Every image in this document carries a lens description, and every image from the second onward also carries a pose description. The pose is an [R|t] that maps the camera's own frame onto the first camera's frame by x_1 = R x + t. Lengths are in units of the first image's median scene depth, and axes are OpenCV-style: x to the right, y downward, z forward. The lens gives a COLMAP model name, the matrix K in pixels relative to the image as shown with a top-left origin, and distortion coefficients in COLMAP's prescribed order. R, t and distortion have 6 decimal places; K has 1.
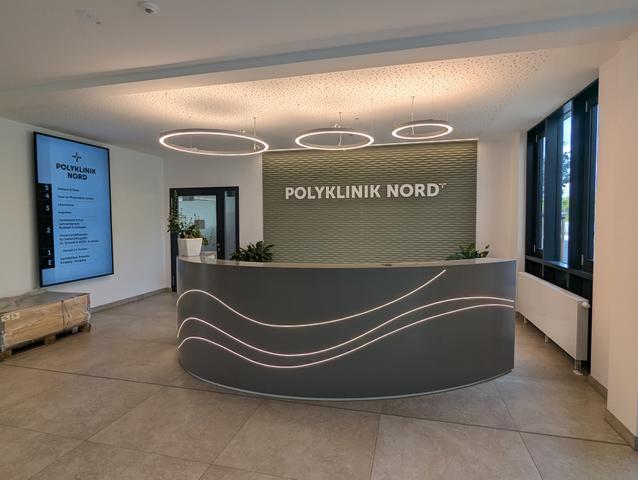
lens RADIAL K [[353.6, 0, 315.5], [0, 353.6, 232.0], [0, 0, 1]] dist [-0.002790, -0.000757]
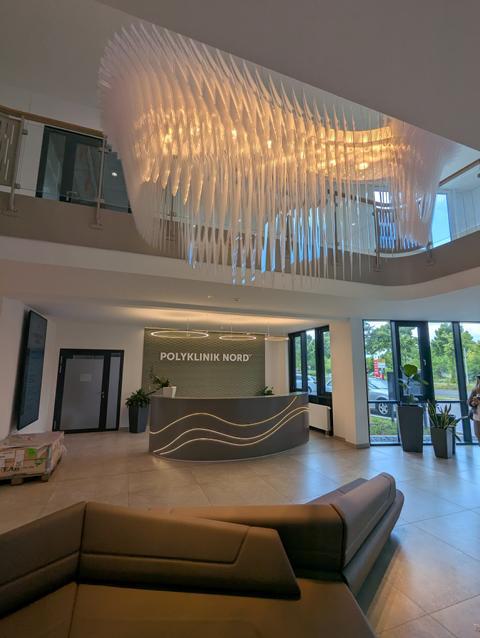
lens RADIAL K [[307.4, 0, 240.0], [0, 307.4, 319.0], [0, 0, 1]] dist [0.033287, -0.000015]
pose [[0.817066, 0.098981, 0.567984, -0.731275], [0.010823, 0.982346, -0.186760, -0.019087], [-0.576442, 0.158743, 0.801570, -0.370810]]
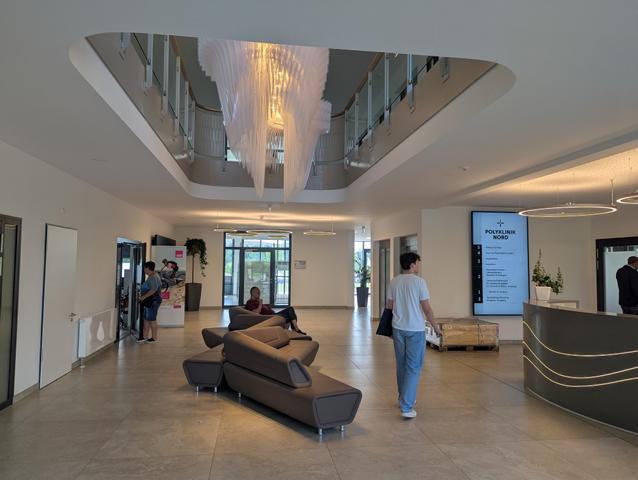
lens RADIAL K [[443.7, 0, 321.8], [0, 443.7, 239.0], [0, 0, 1]] dist [0.029630, -0.005530]
pose [[0.394116, -0.044051, -0.918005, 0.620186], [-0.045392, 0.996699, -0.067315, -0.005608], [0.917939, 0.068200, 0.390815, -0.291955]]
